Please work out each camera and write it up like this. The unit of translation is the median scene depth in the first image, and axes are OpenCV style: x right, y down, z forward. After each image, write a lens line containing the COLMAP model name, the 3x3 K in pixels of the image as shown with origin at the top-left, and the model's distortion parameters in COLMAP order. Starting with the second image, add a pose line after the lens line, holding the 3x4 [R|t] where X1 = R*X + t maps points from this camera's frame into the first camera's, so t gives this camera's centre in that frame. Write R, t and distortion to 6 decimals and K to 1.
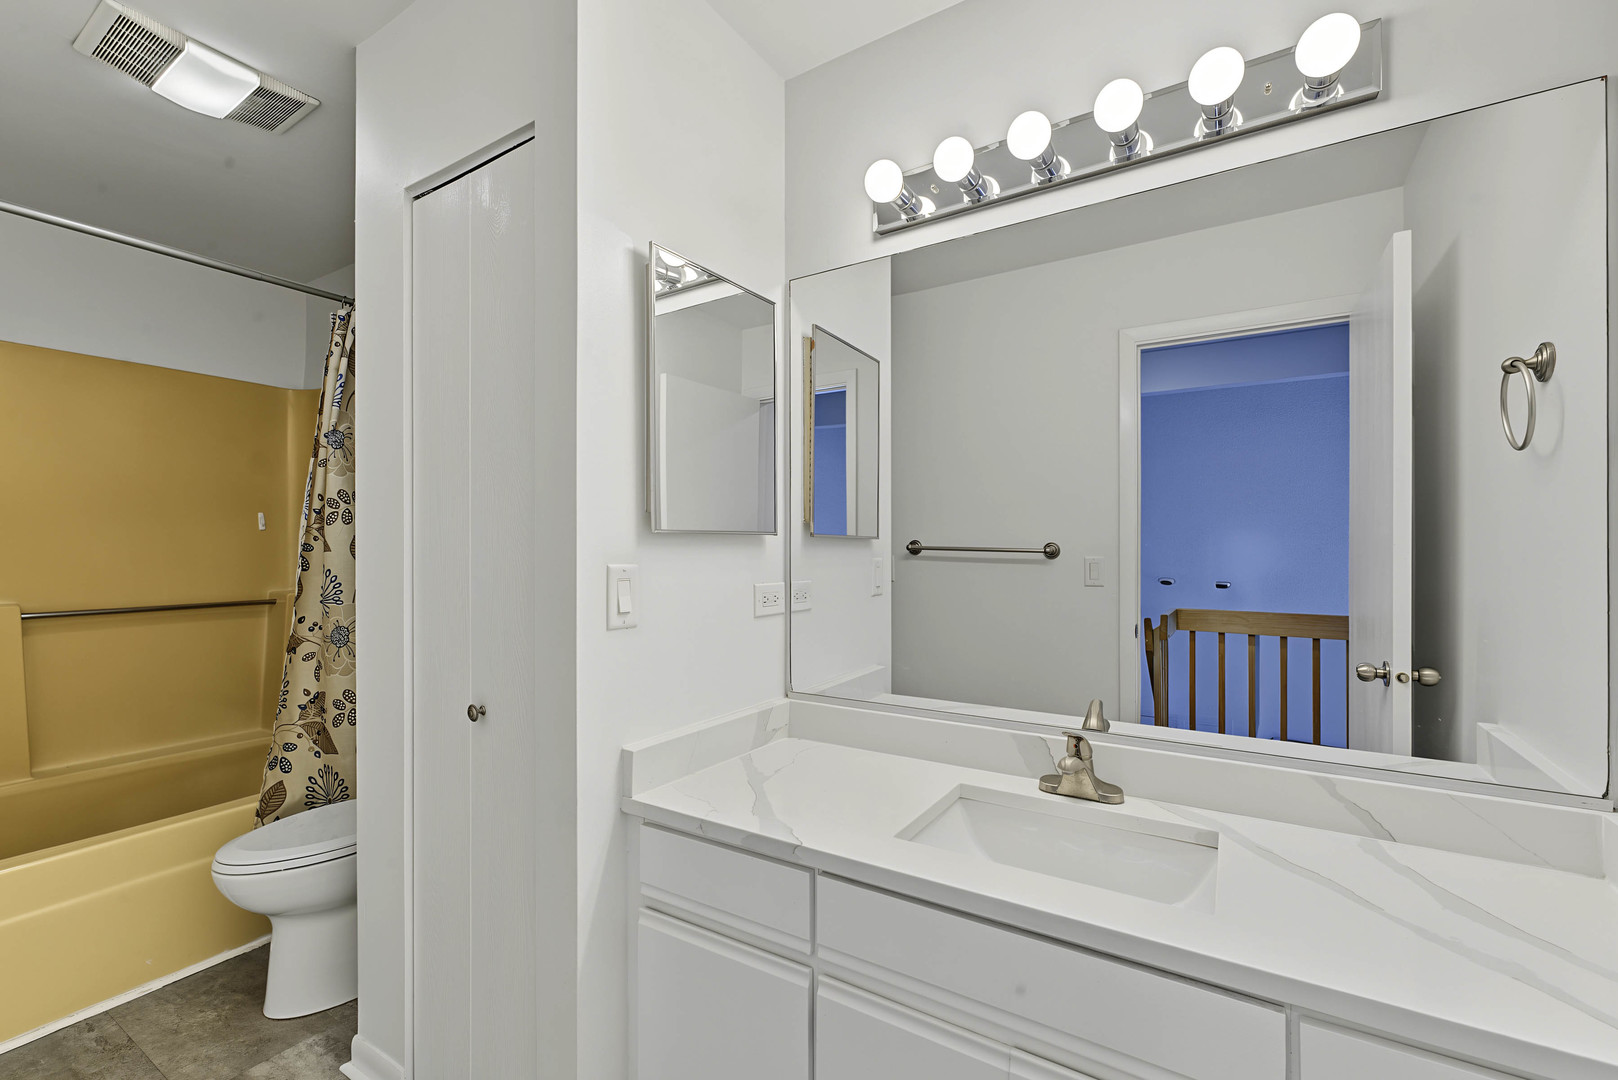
lens RADIAL K [[683.7, 0, 814.6], [0, 683.7, 544.7], [0, 0, 1]] dist [-0.002385, -0.000200]
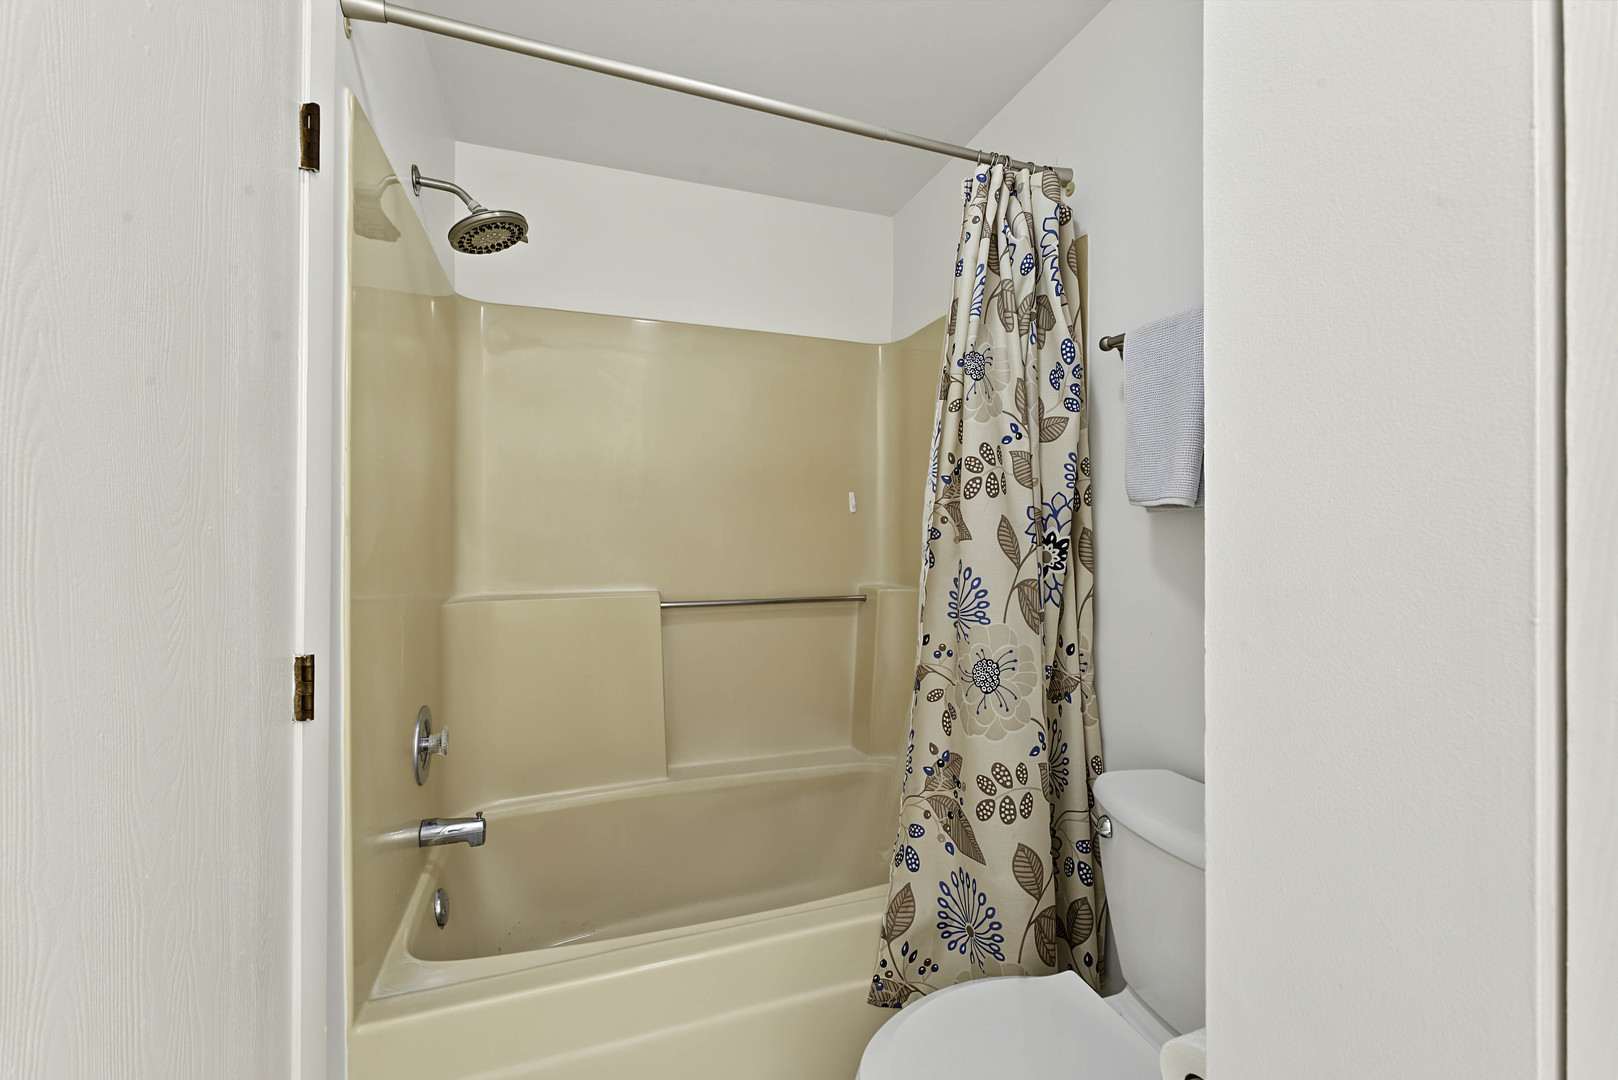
lens RADIAL K [[683.7, 0, 811.7], [0, 683.7, 534.0], [0, 0, 1]] dist [-0.002385, -0.000200]
pose [[0.781109, 0.003037, -0.624388, -0.418734], [-0.001941, 0.999995, 0.002436, 0.003118], [0.624392, -0.000690, 0.781111, 0.399930]]
